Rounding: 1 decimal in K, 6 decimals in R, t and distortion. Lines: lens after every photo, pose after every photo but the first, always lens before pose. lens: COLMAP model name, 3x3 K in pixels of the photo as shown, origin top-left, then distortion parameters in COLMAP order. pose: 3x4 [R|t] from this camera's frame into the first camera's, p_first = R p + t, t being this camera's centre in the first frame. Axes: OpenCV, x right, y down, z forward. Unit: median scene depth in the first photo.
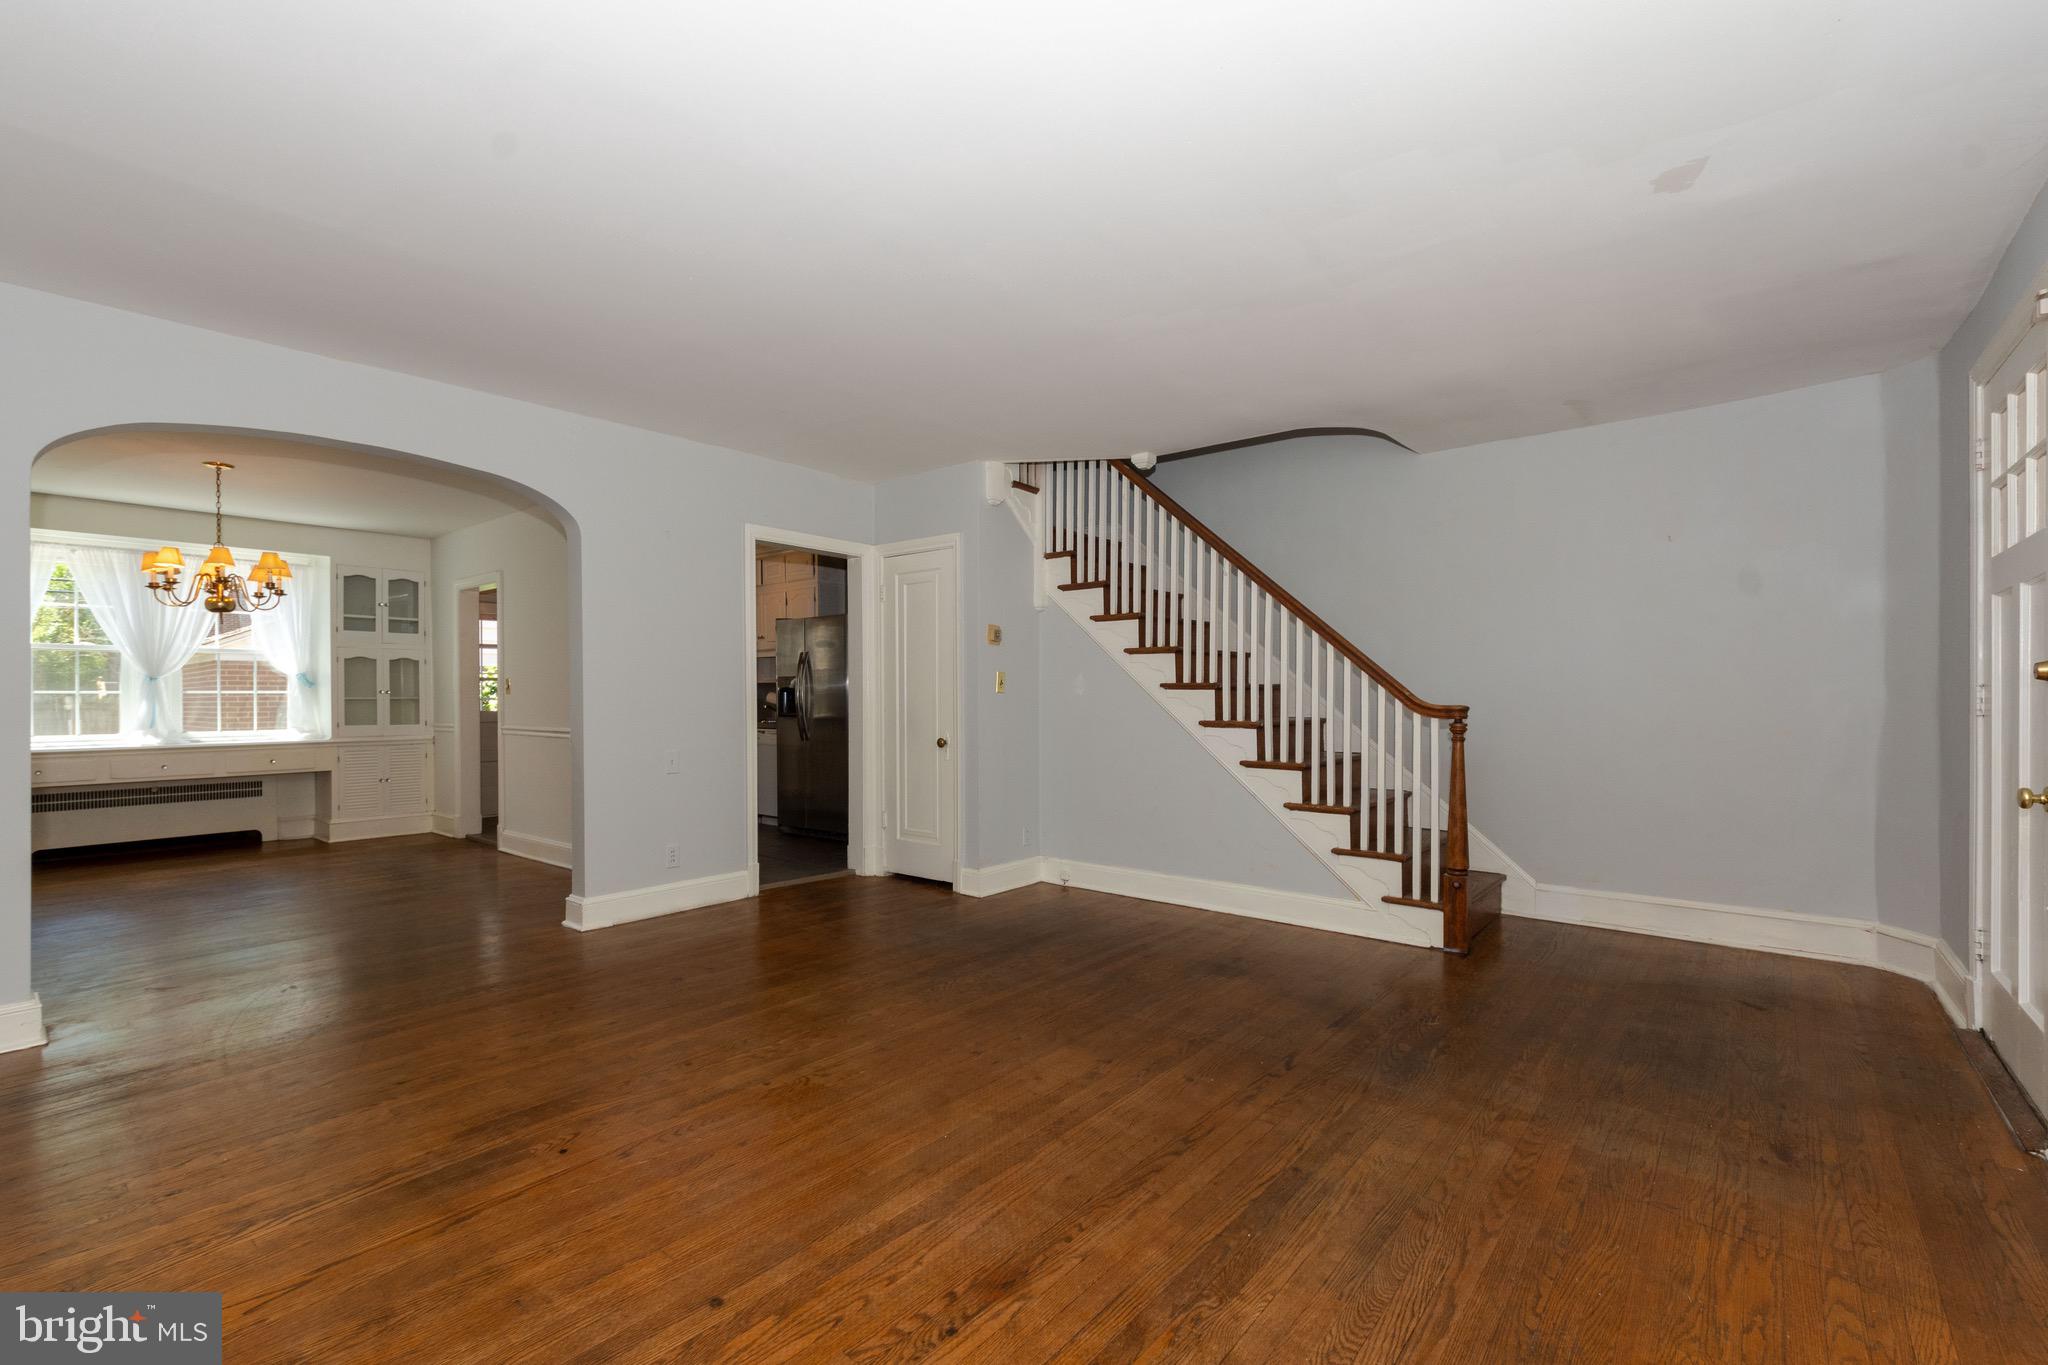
lens RADIAL K [[907.5, 0, 1009.7], [0, 907.5, 703.4], [0, 0, 1]] dist [0.001379, -0.000210]
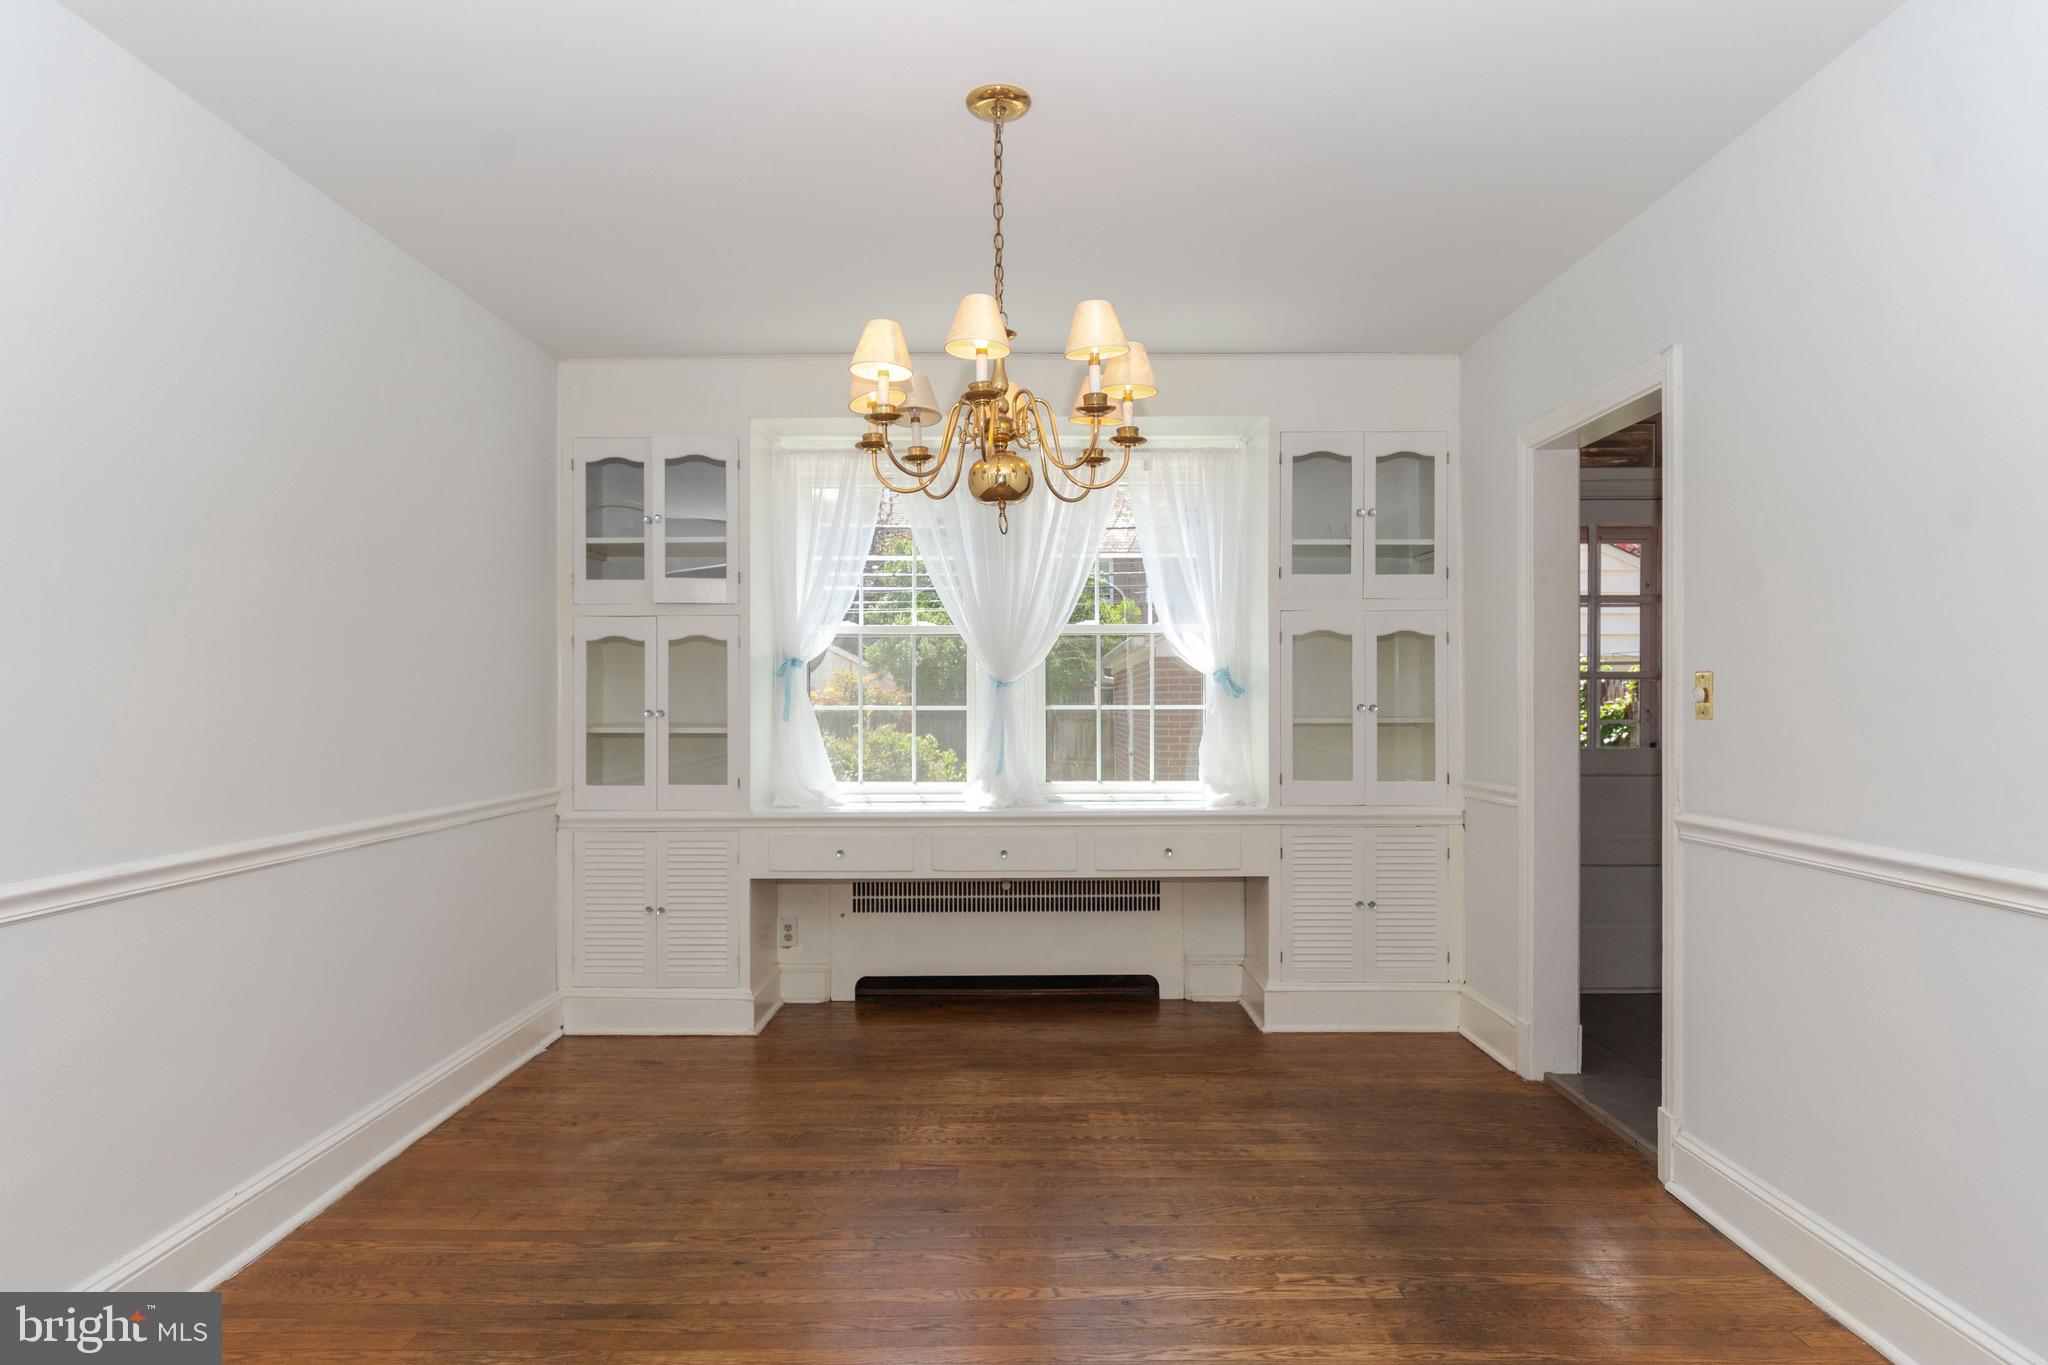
lens RADIAL K [[1224.0, 0, 1022.4], [0, 1224.0, 701.4], [0, 0, 1]] dist [0.006557, -0.009510]
pose [[0.644061, 0.000890, -0.764973, -0.605907], [-0.006497, 0.999970, -0.004306, -0.020937], [0.764946, 0.007744, 0.644048, 0.867877]]
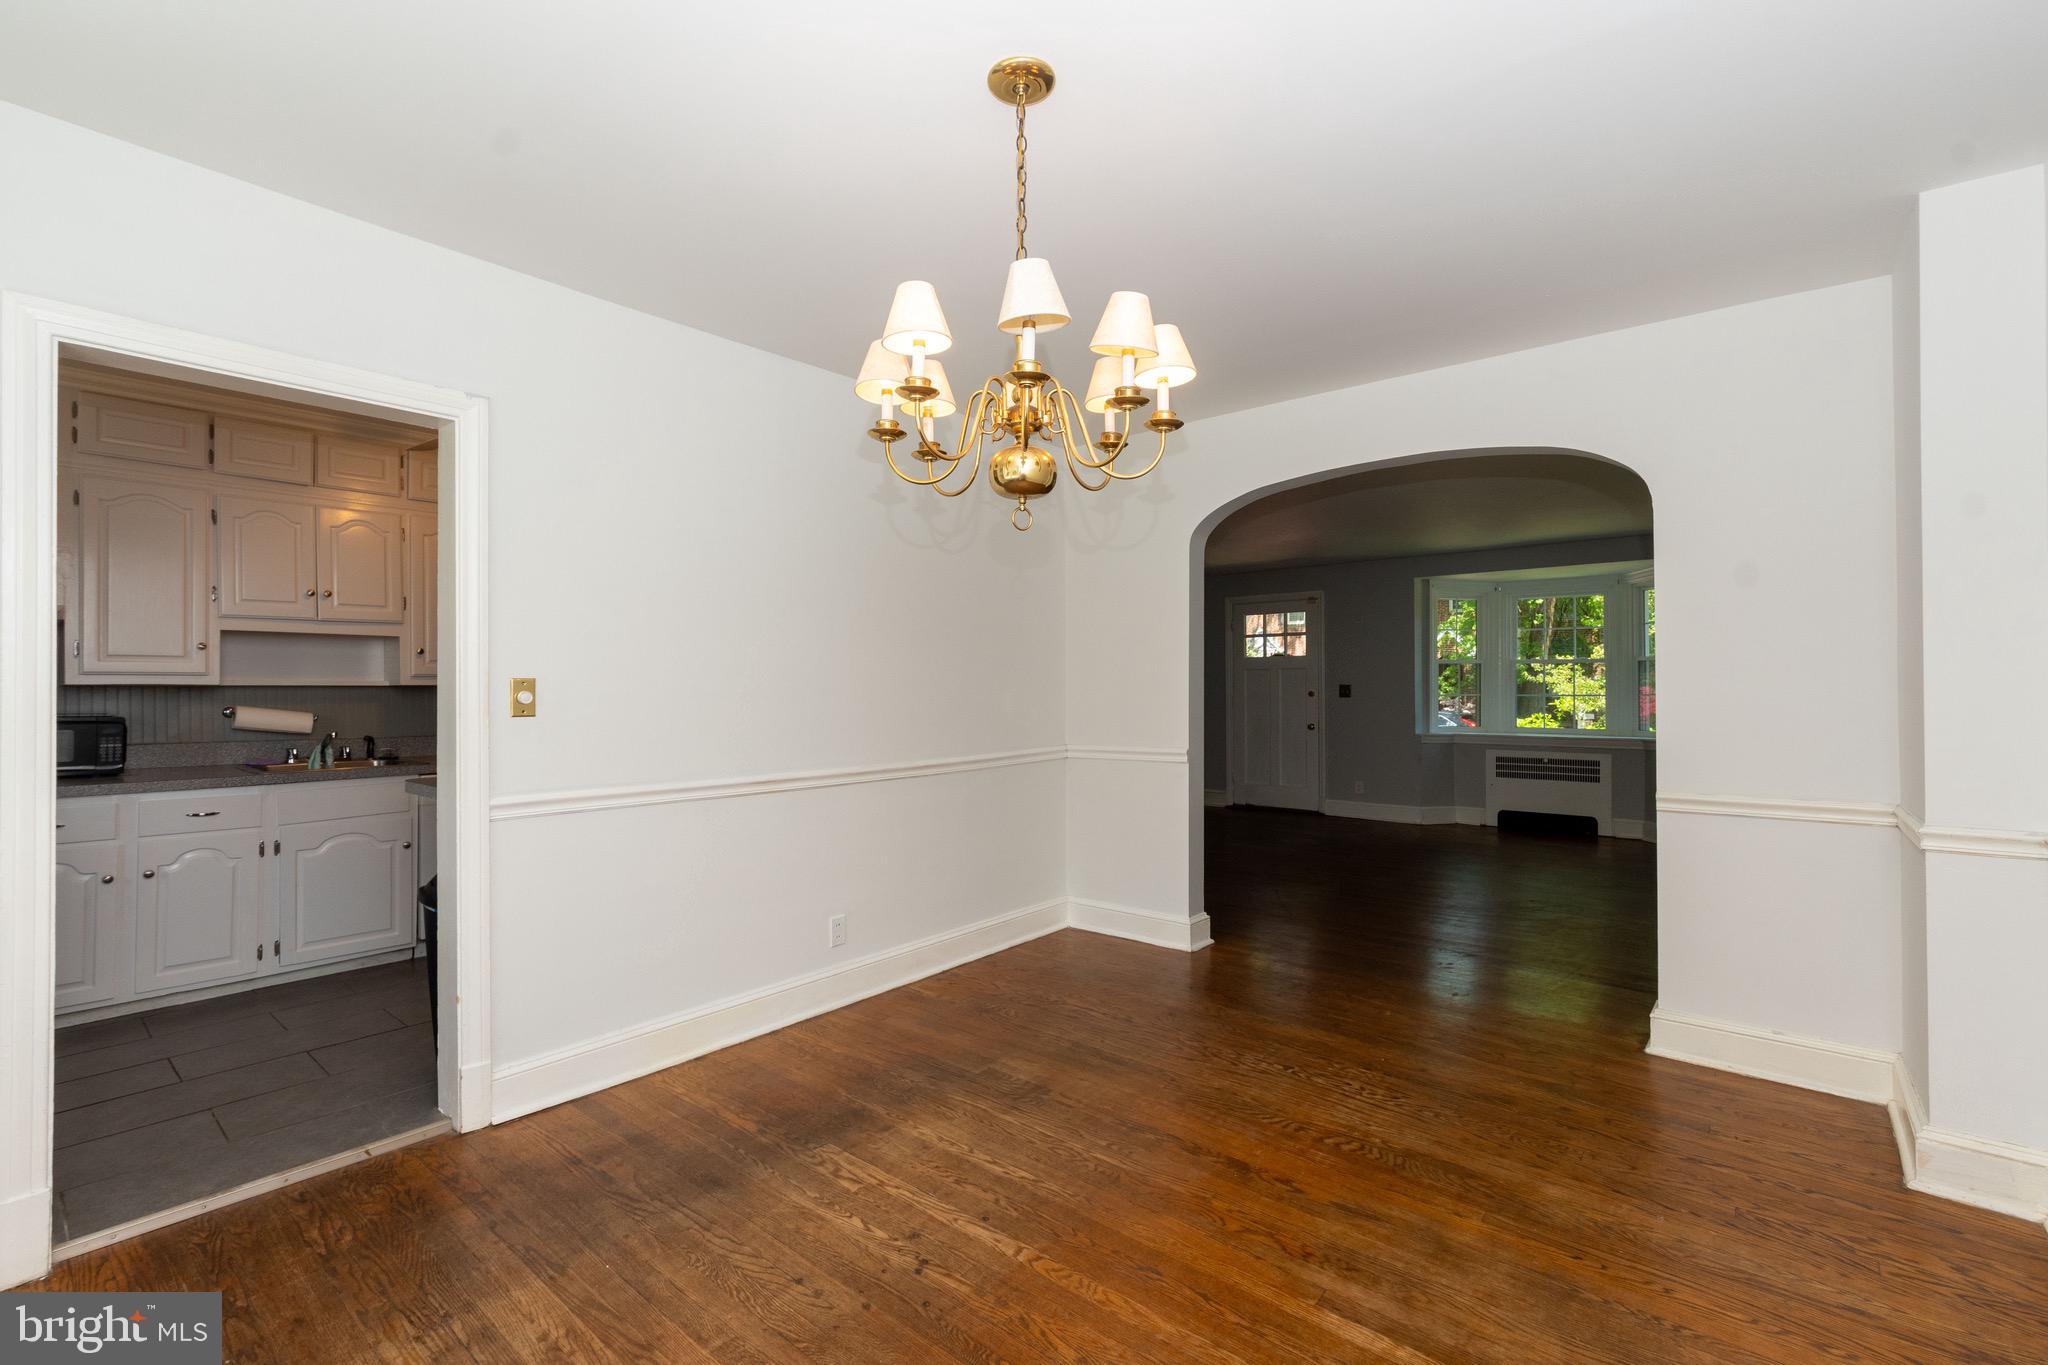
lens RADIAL K [[907.5, 0, 1021.9], [0, 907.5, 694.0], [0, 0, 1]] dist [0.001379, -0.000210]
pose [[-0.005561, 0.000208, 0.999985, -1.539413], [0.011709, 0.999931, -0.000143, -0.027402], [-0.999916, 0.011708, -0.005563, 1.270021]]
